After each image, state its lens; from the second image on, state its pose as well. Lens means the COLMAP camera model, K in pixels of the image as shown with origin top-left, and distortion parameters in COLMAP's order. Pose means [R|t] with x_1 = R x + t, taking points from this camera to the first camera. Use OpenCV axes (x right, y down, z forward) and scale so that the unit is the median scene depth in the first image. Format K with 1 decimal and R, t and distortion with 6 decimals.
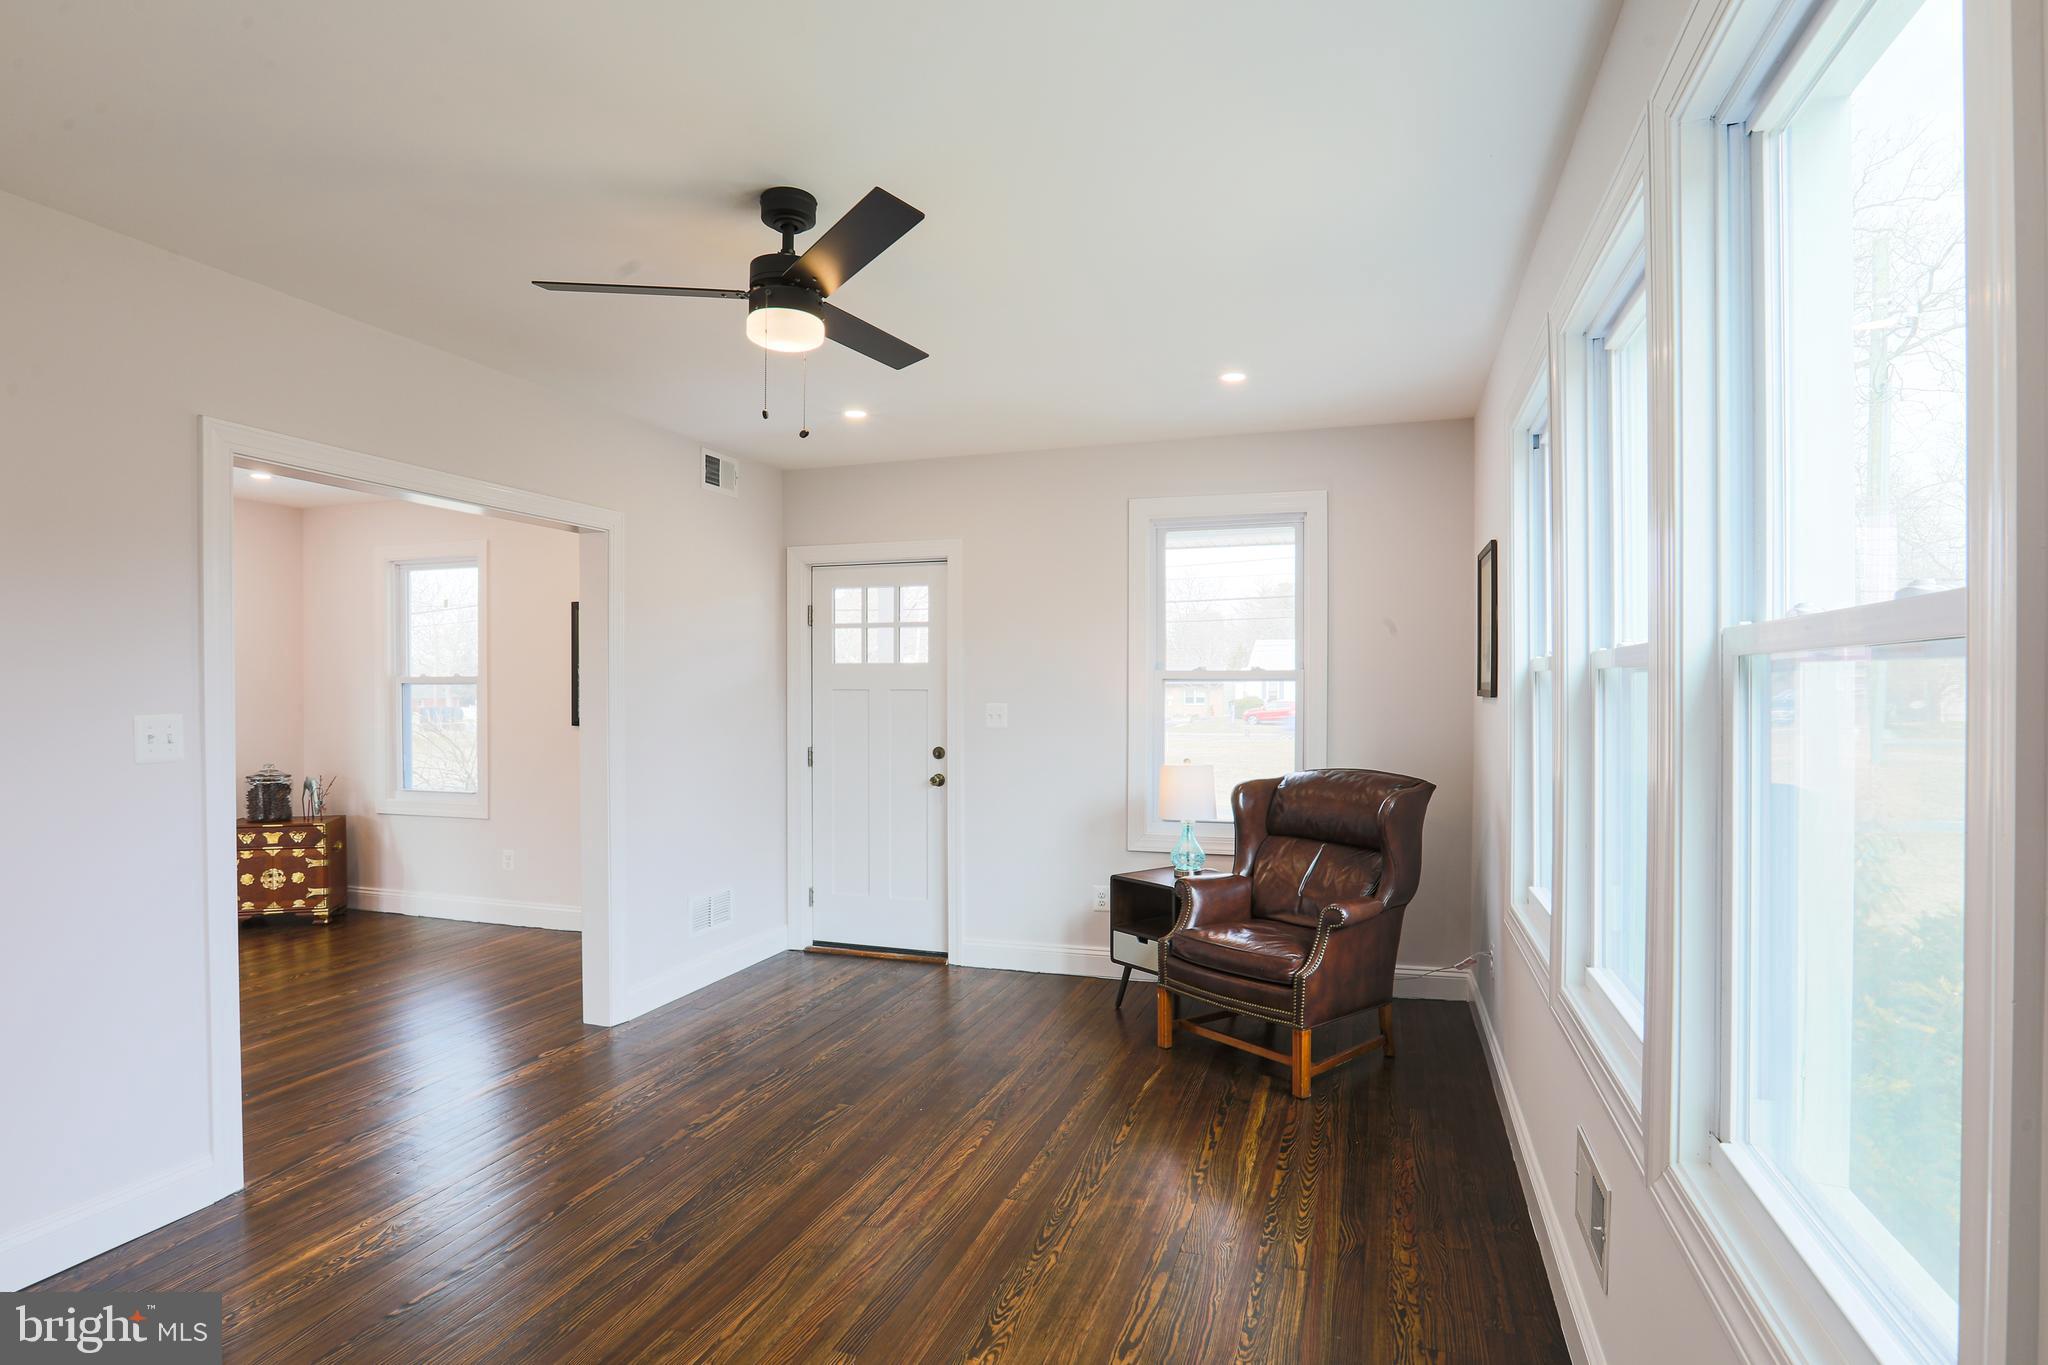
lens RADIAL K [[1035.0, 0, 1057.8], [0, 1035.0, 709.7], [0, 0, 1]] dist [-0.066805, 0.035272]
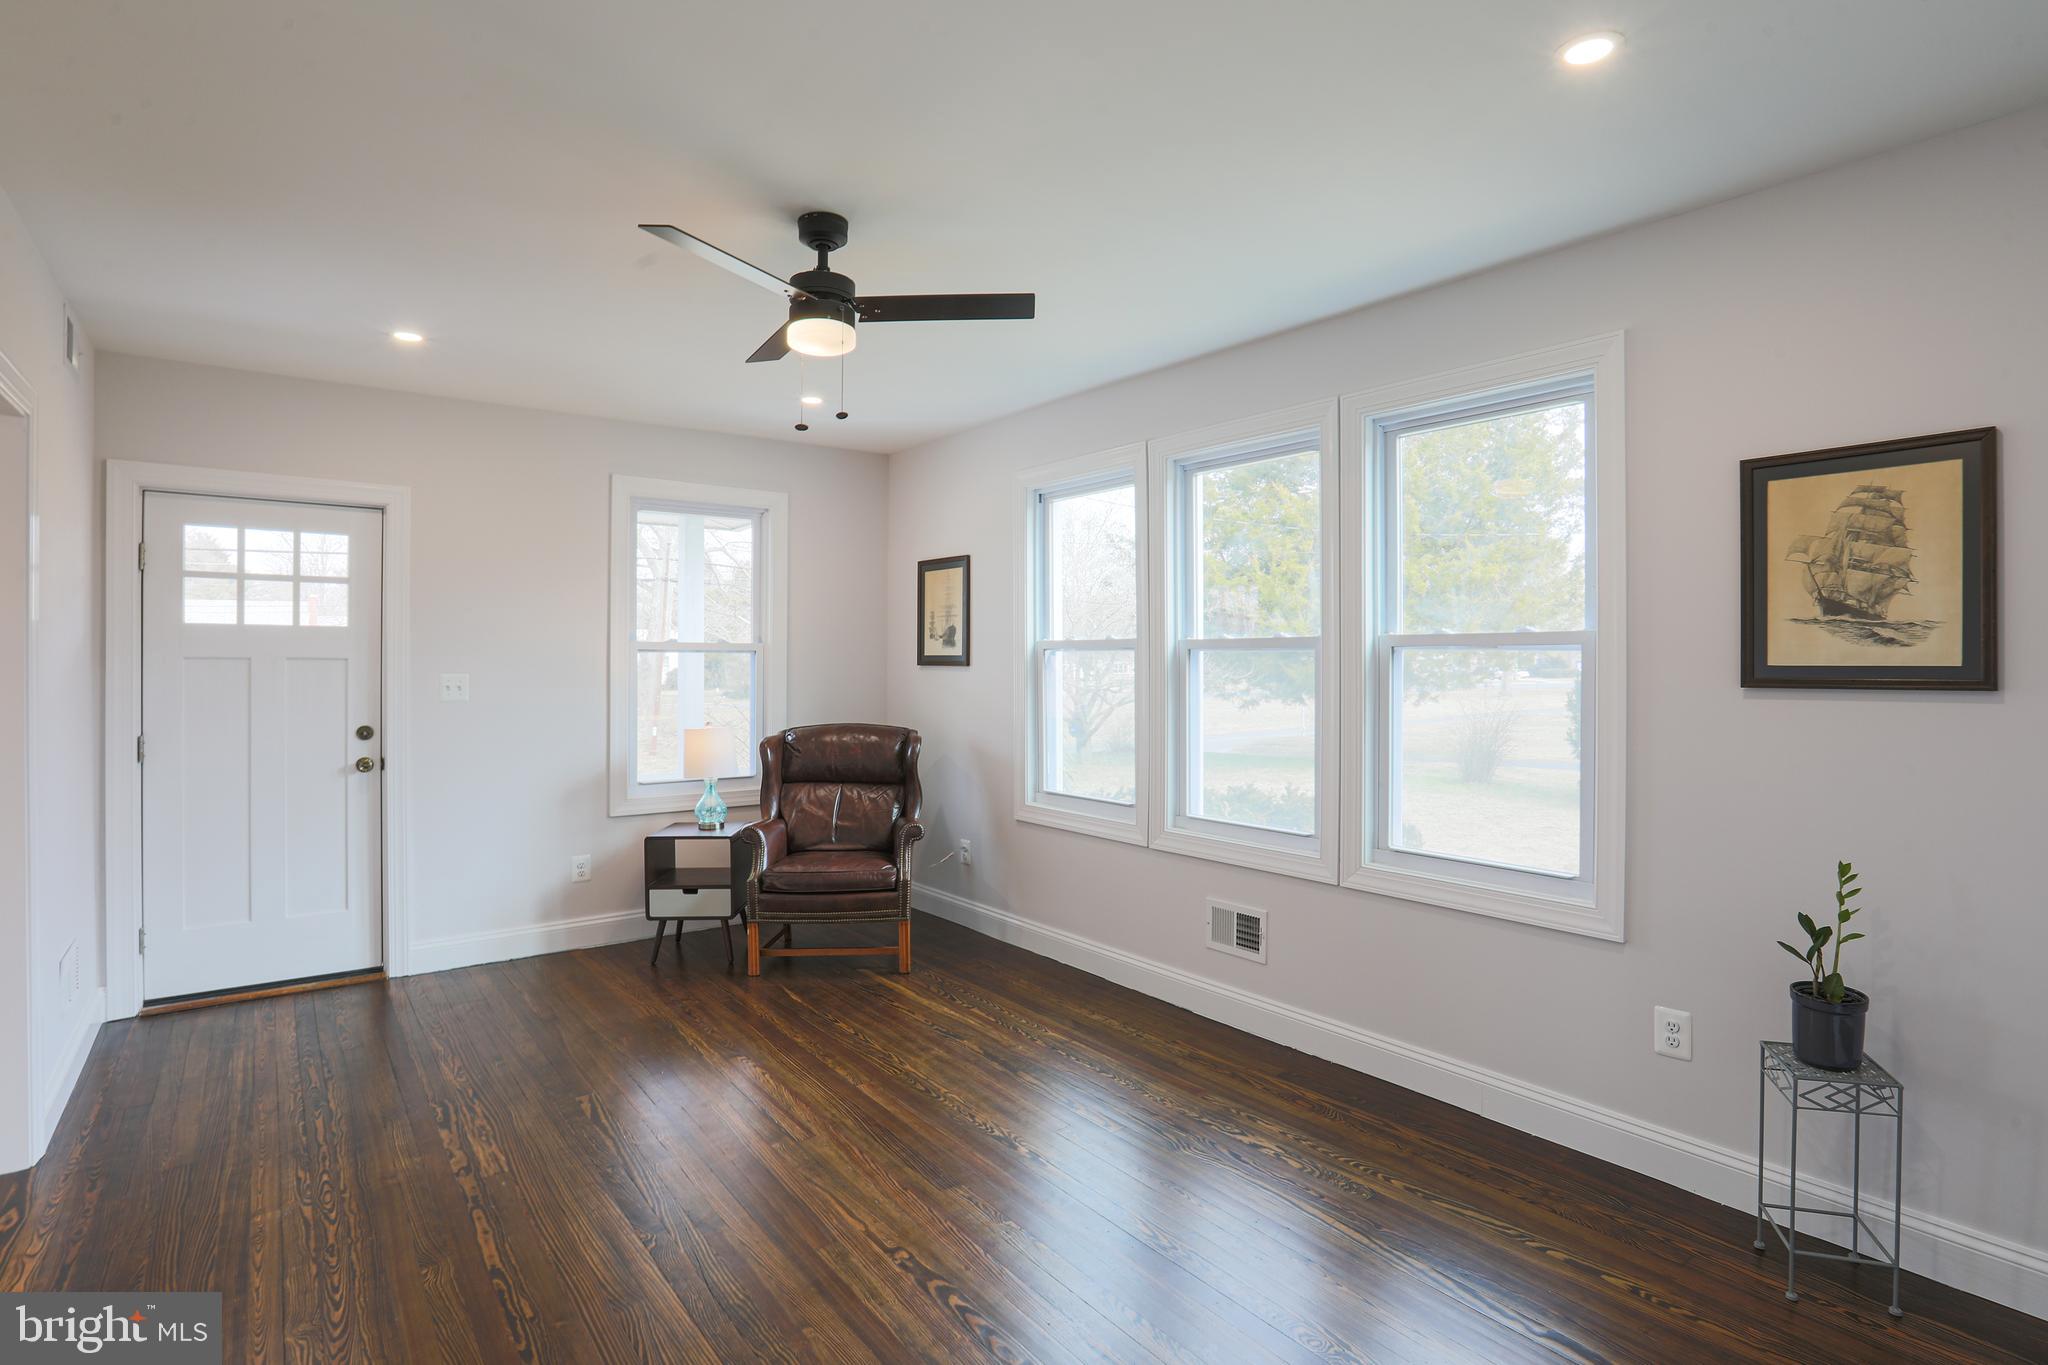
lens RADIAL K [[1015.7, 0, 1041.0], [0, 1015.7, 675.0], [0, 0, 1]] dist [-0.065736, 0.030274]
pose [[0.567077, -0.008802, 0.823618, -0.476495], [0.013259, 0.999911, 0.001557, 0.000214], [-0.823558, 0.010037, 0.567143, 0.082180]]
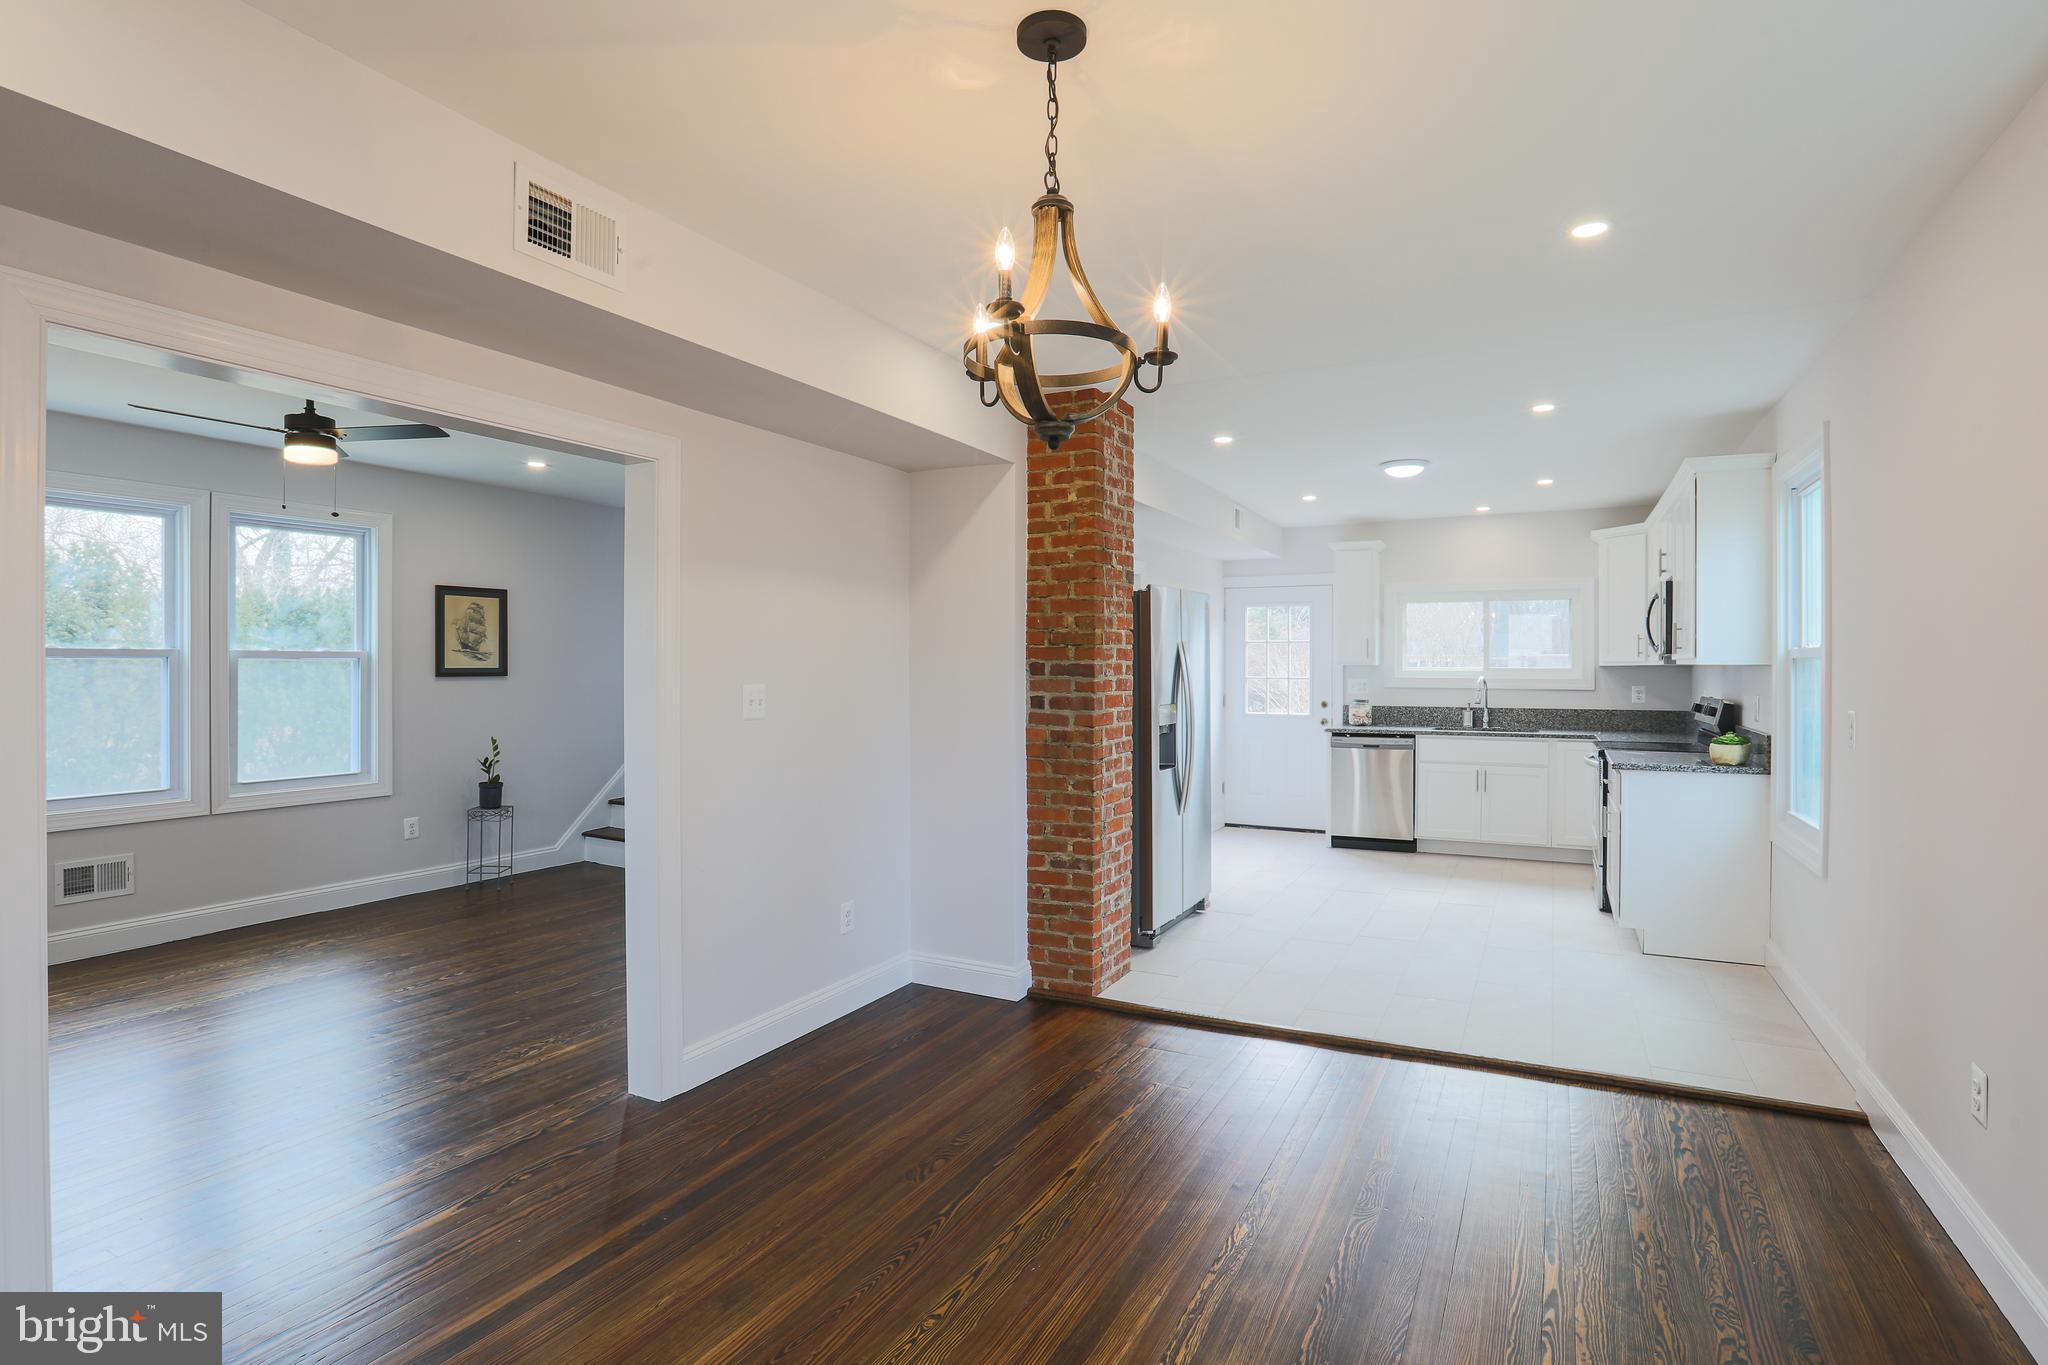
lens RADIAL K [[1007.7, 0, 1046.4], [0, 1007.7, 665.3], [0, 0, 1]] dist [-0.062653, 0.027392]
pose [[-0.985698, -0.000008, 0.168521, -0.806486], [0.003105, 0.999829, 0.018210, -0.021324], [-0.168493, 0.018473, -0.985530, 1.108646]]
